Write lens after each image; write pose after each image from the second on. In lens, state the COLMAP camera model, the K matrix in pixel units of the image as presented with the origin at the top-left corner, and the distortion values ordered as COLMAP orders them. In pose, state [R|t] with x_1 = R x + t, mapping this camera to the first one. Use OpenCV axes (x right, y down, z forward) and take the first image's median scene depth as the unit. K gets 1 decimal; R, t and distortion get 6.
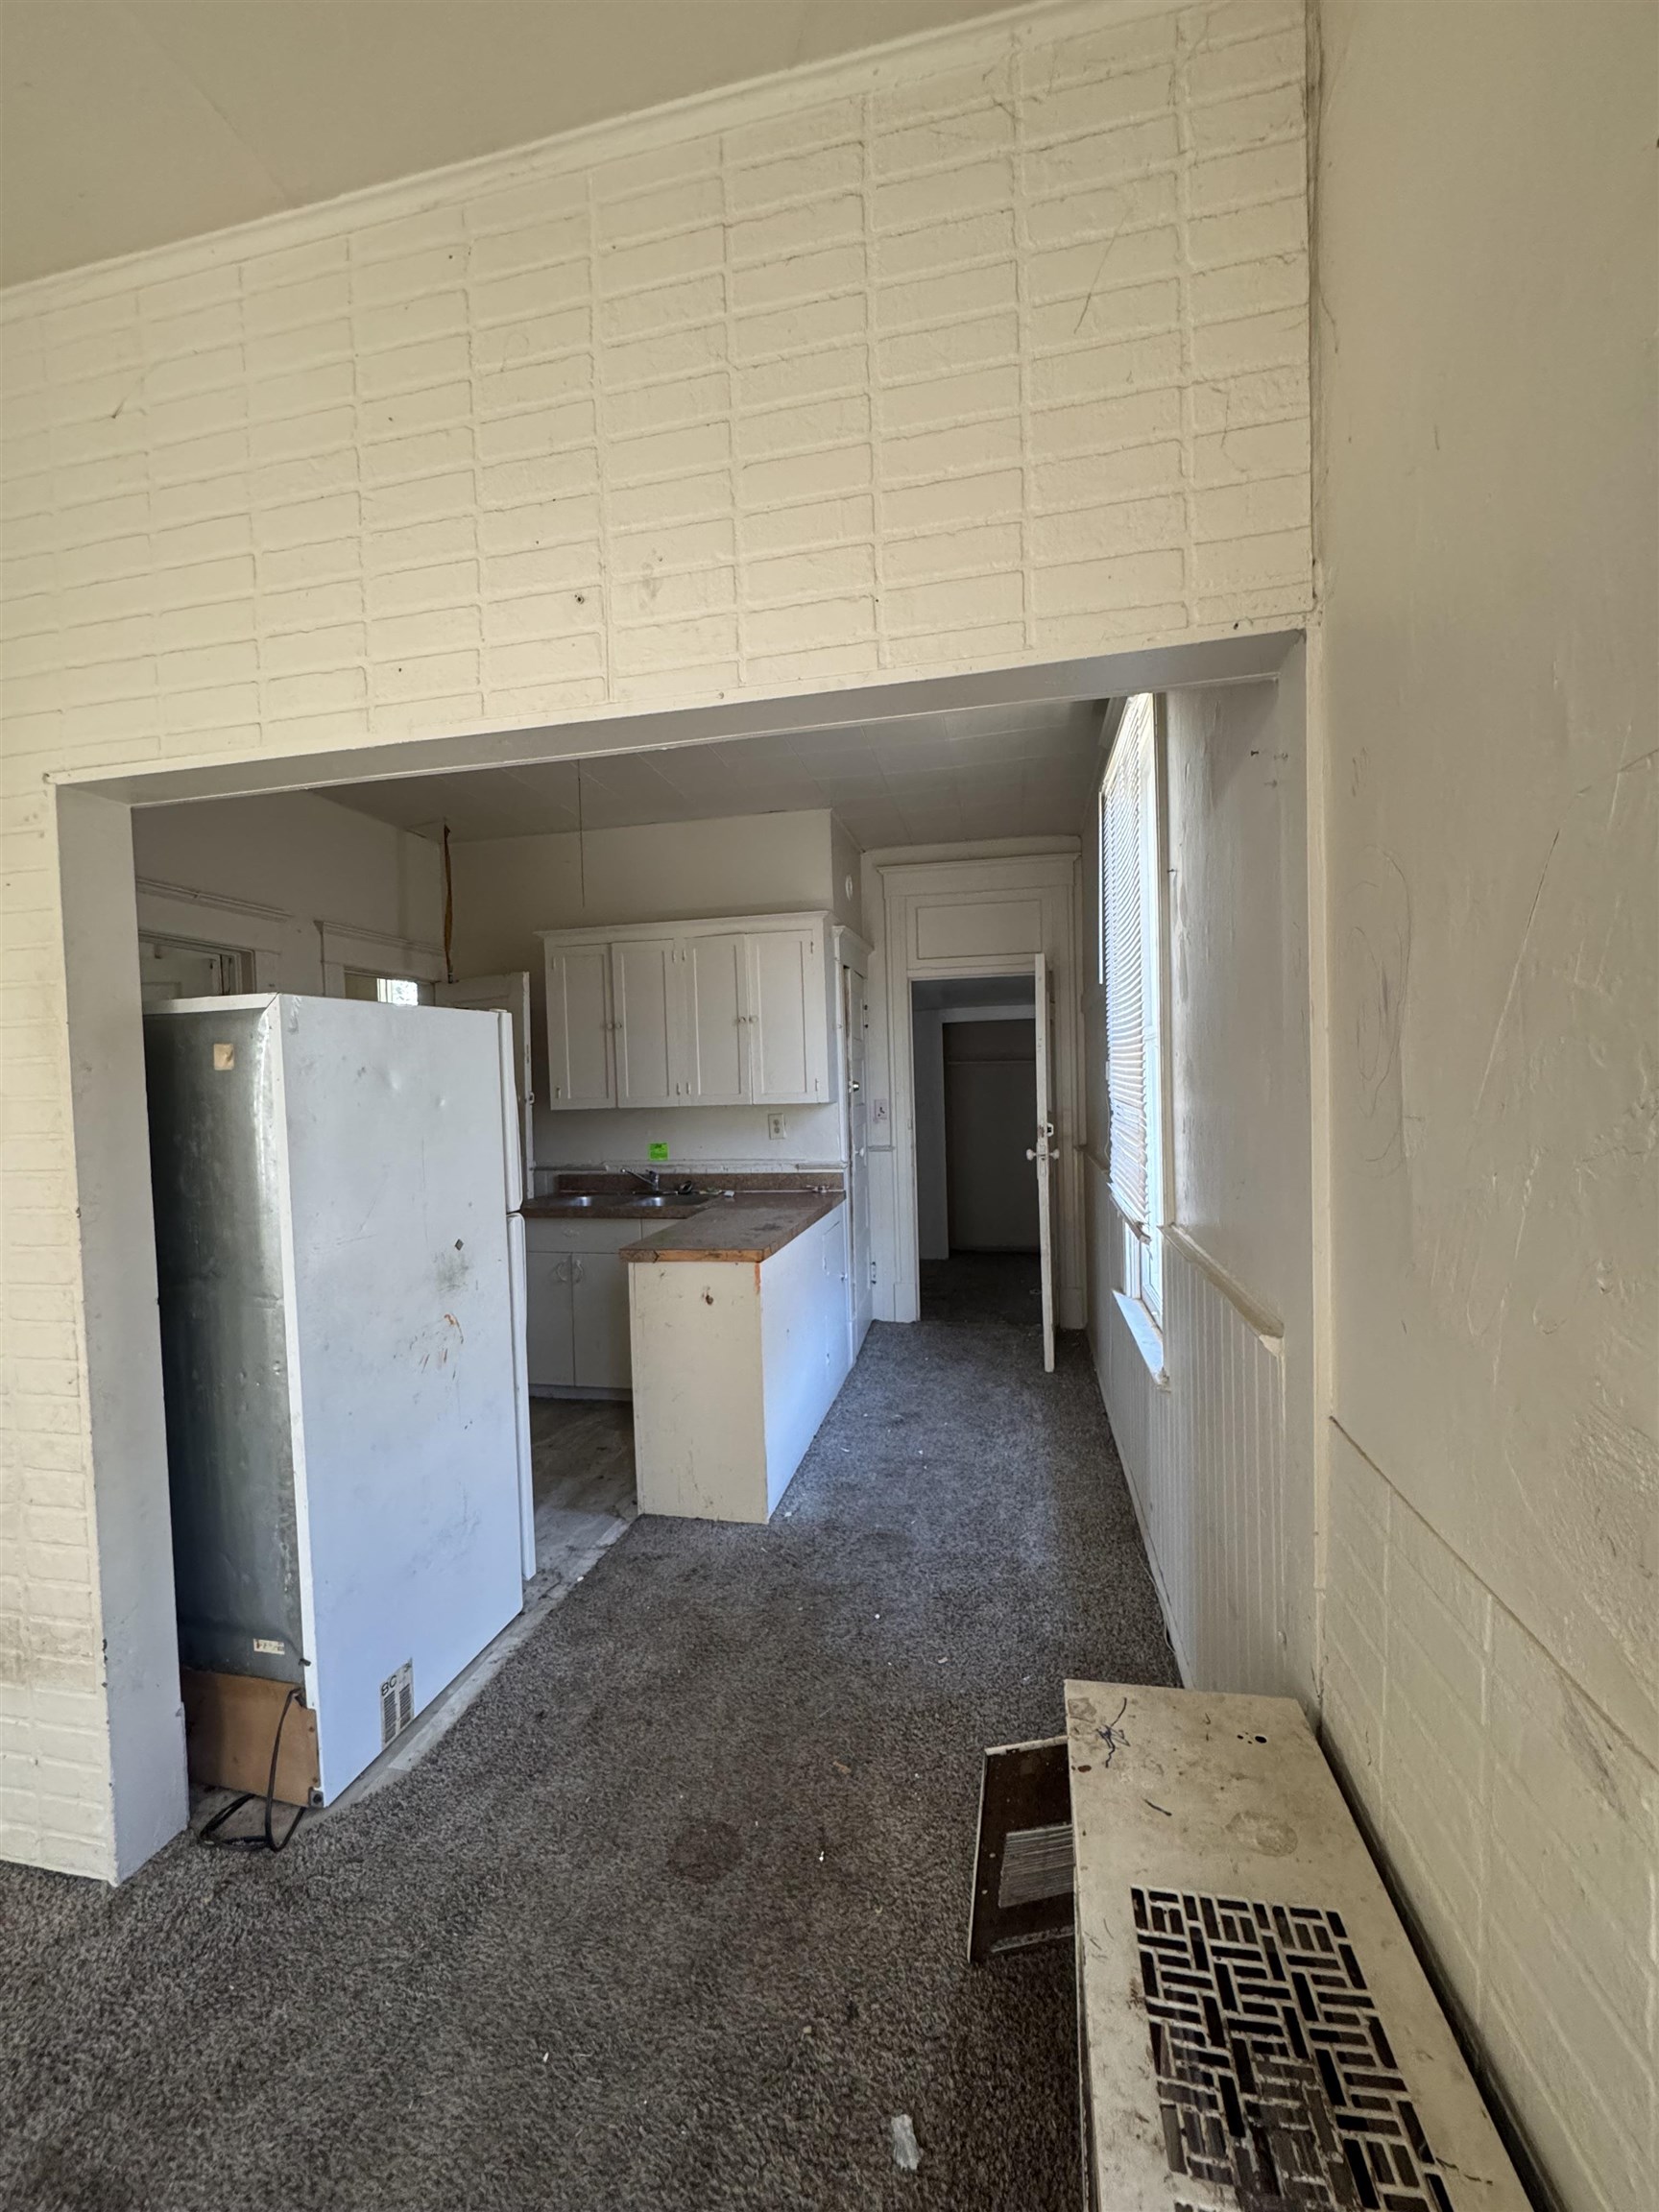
lens RADIAL K [[881.0, 0, 834.0], [0, 881.0, 1111.3], [0, 0, 1]] dist [0.000145, 0.000070]
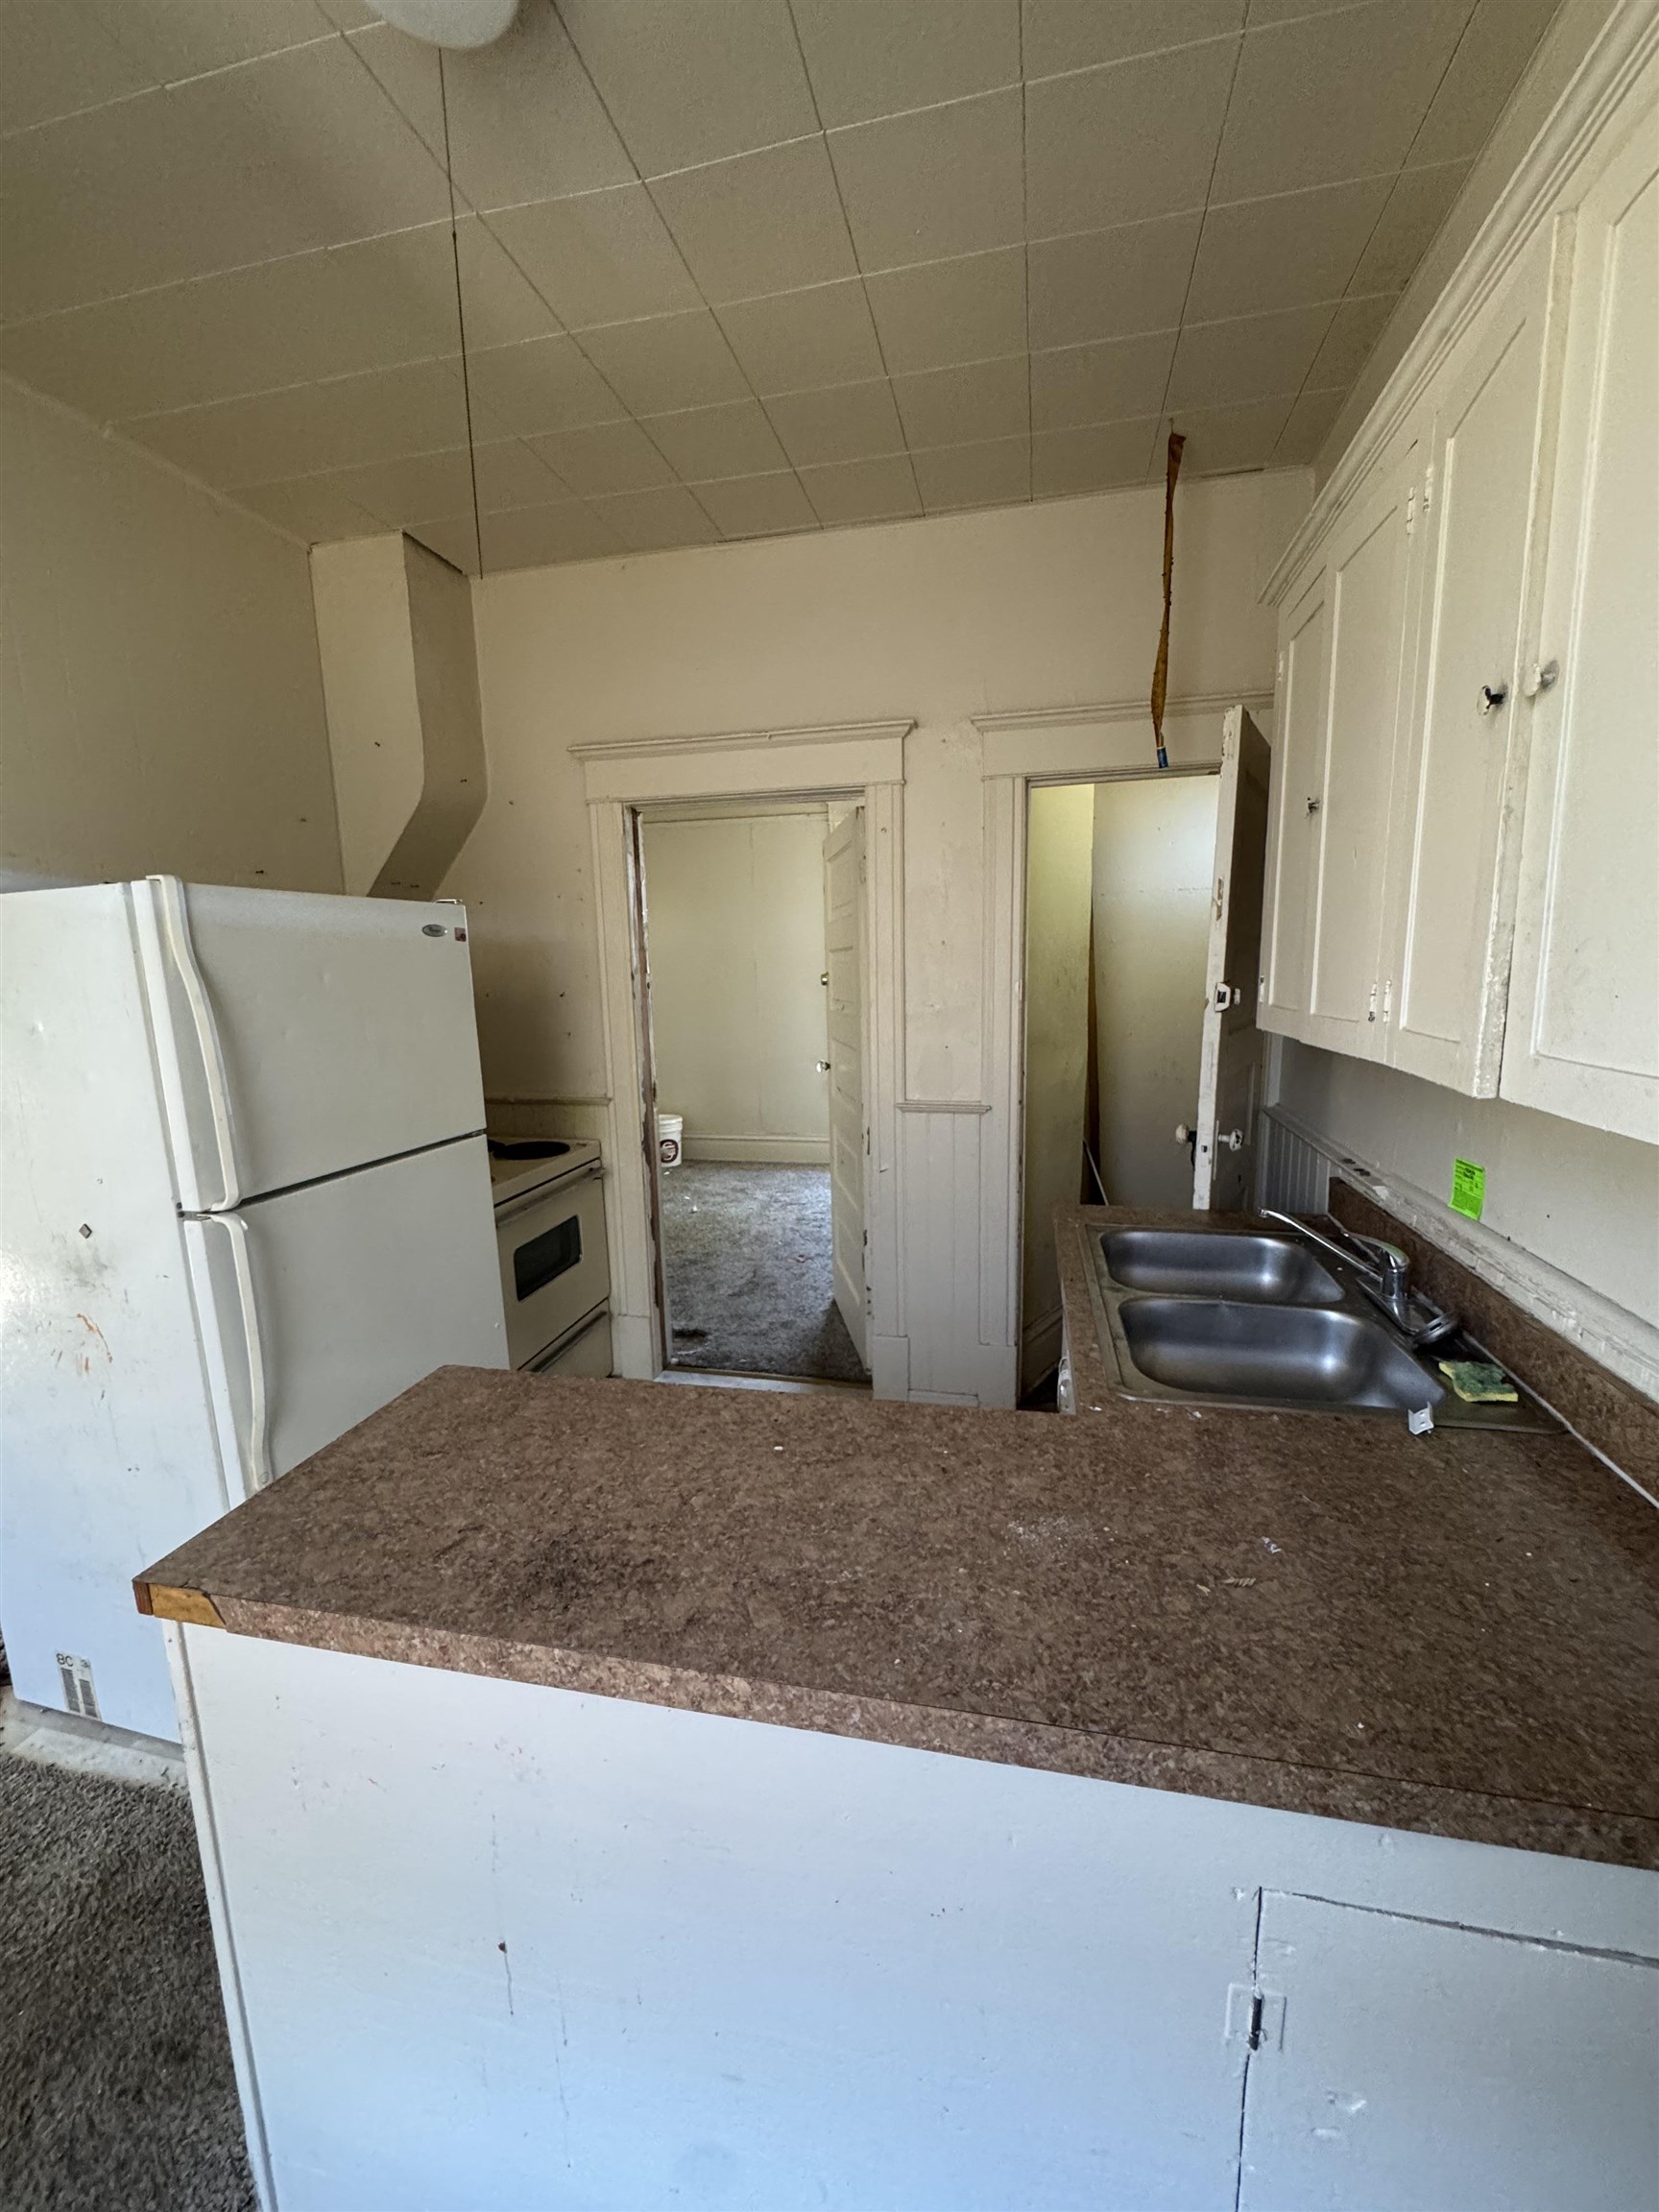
lens RADIAL K [[881.0, 0, 835.1], [0, 881.0, 1114.6], [0, 0, 1]] dist [0.000145, 0.000070]
pose [[-0.014118, 0.197661, -0.980169, 0.181304], [-0.011621, 0.980168, 0.197828, -0.065913], [0.999833, 0.014183, -0.011541, 1.203923]]
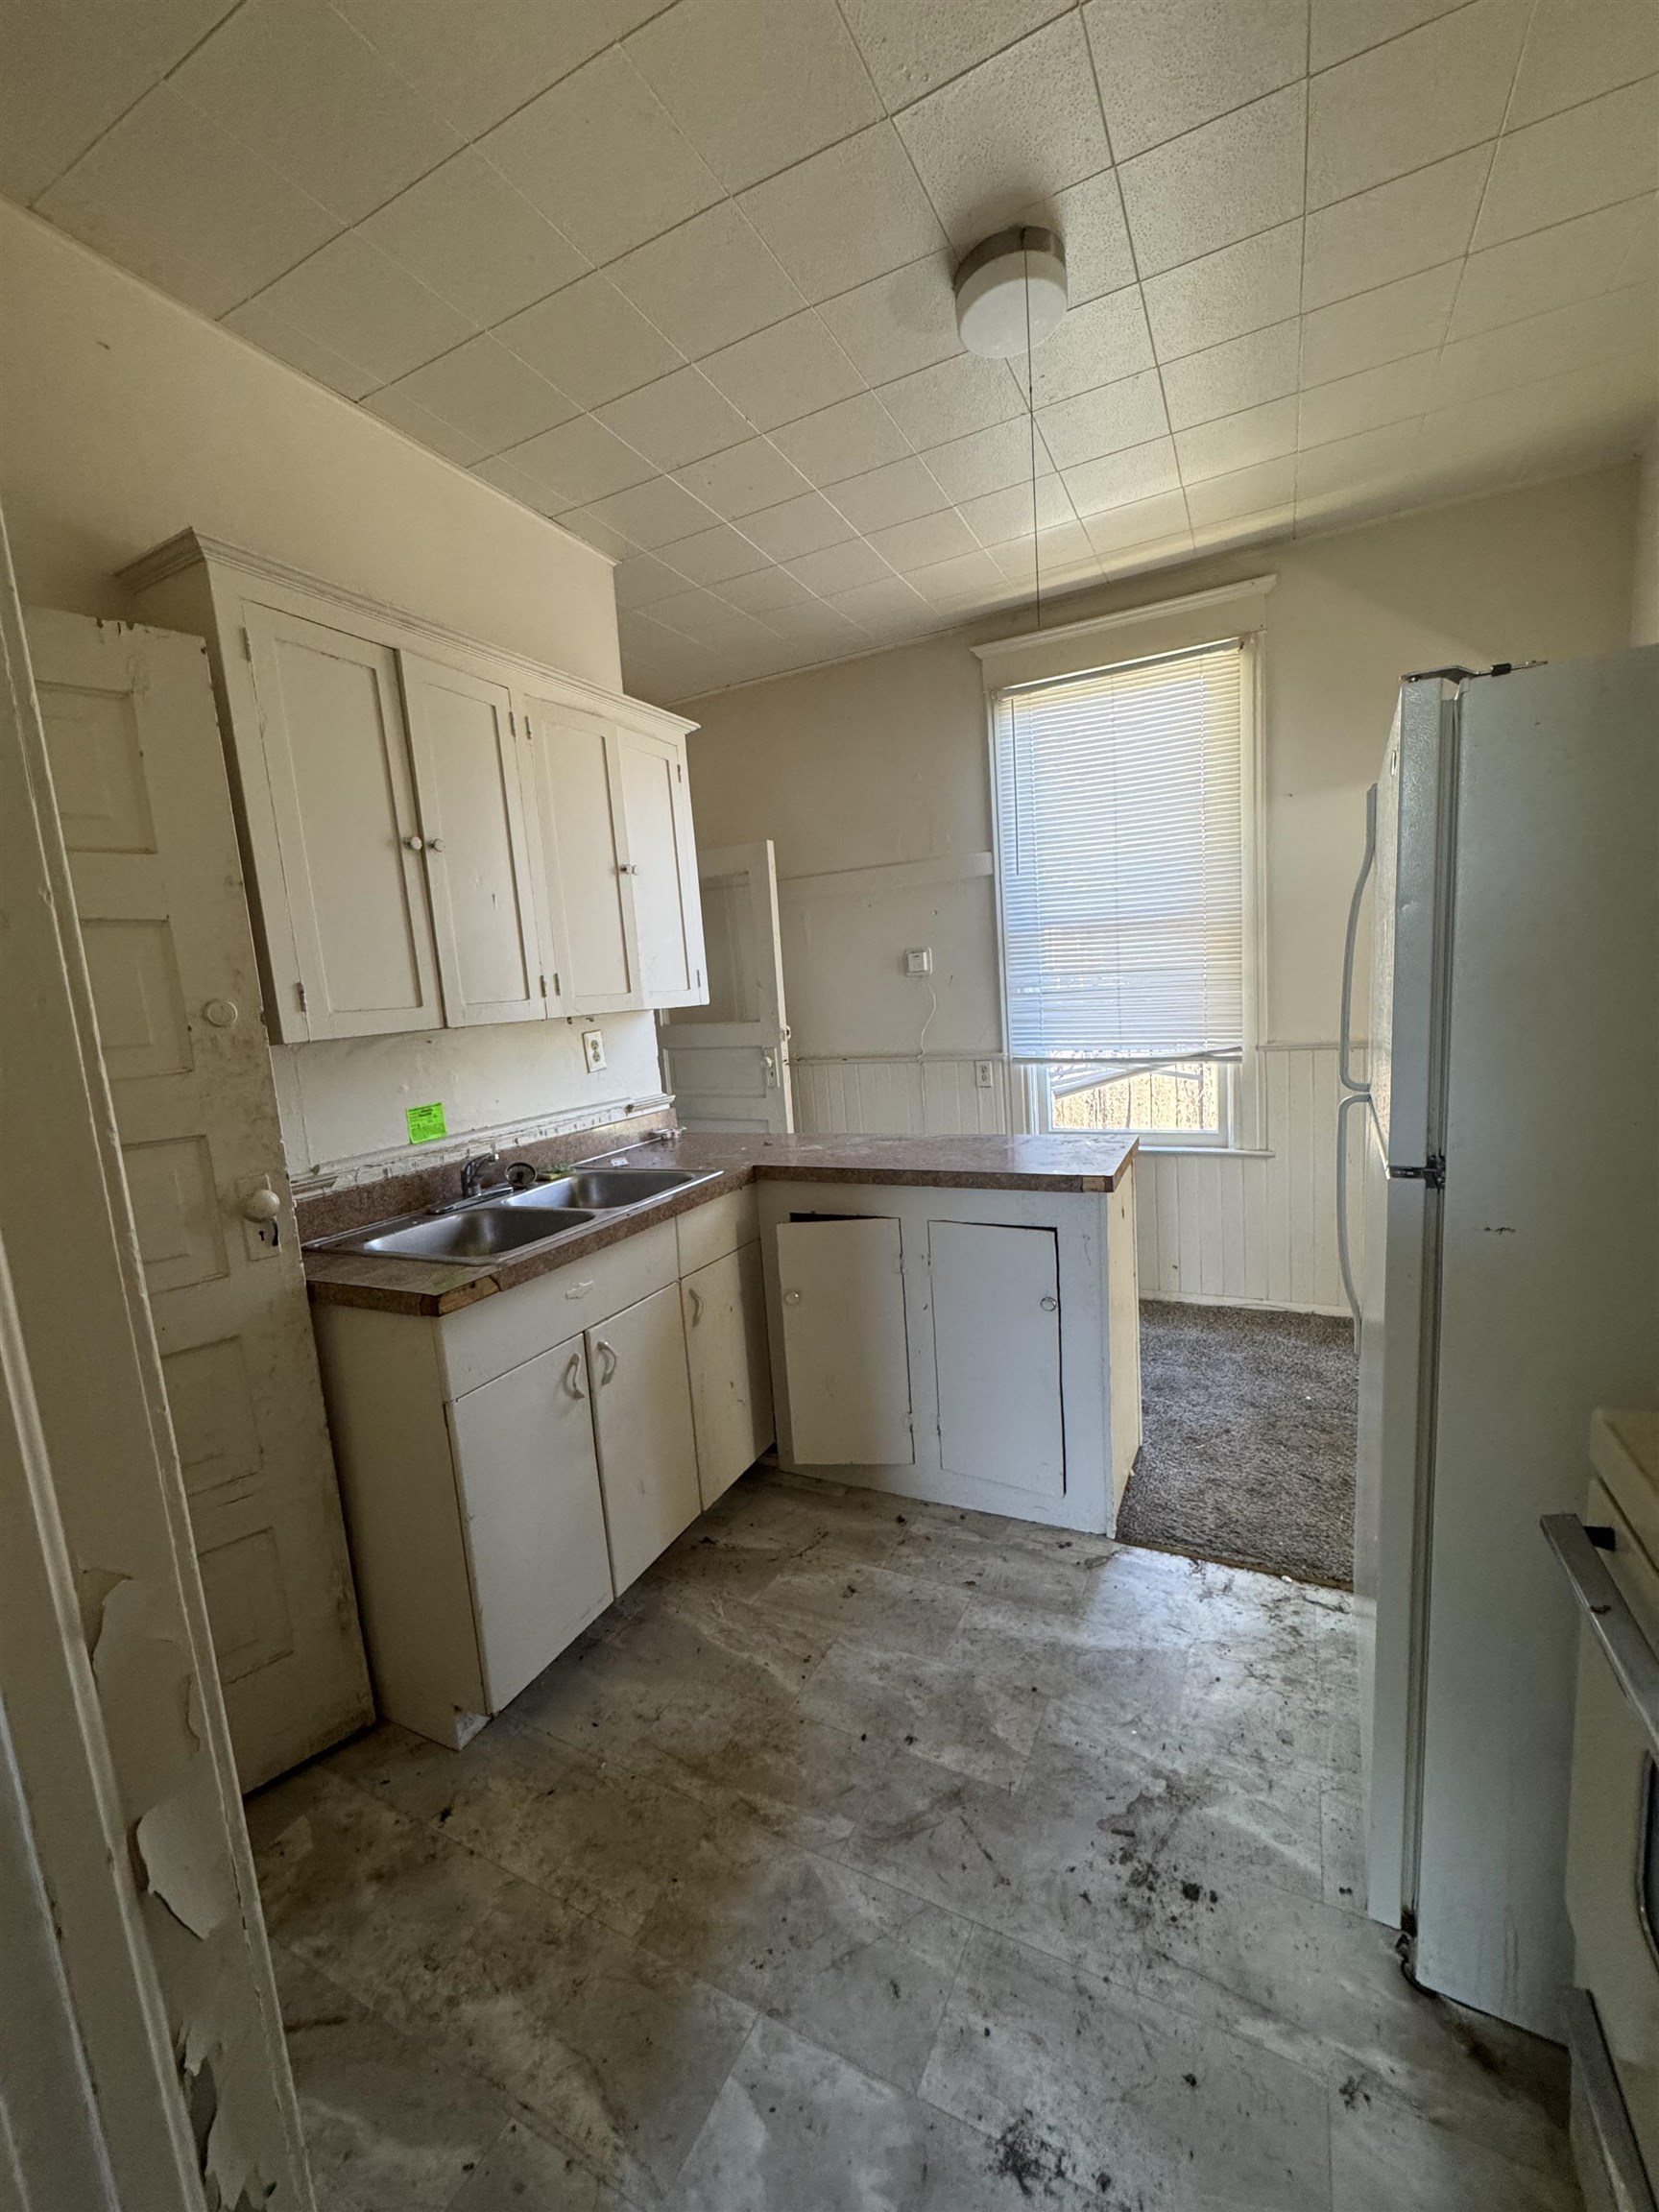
lens RADIAL K [[881.0, 0, 825.3], [0, 881.0, 1108.8], [0, 0, 1]] dist [0.000145, 0.000070]
pose [[0.263497, -0.122705, 0.956824, -0.949166], [0.092843, 0.990498, 0.101456, 0.014078], [-0.960182, 0.062101, 0.272386, 1.022553]]
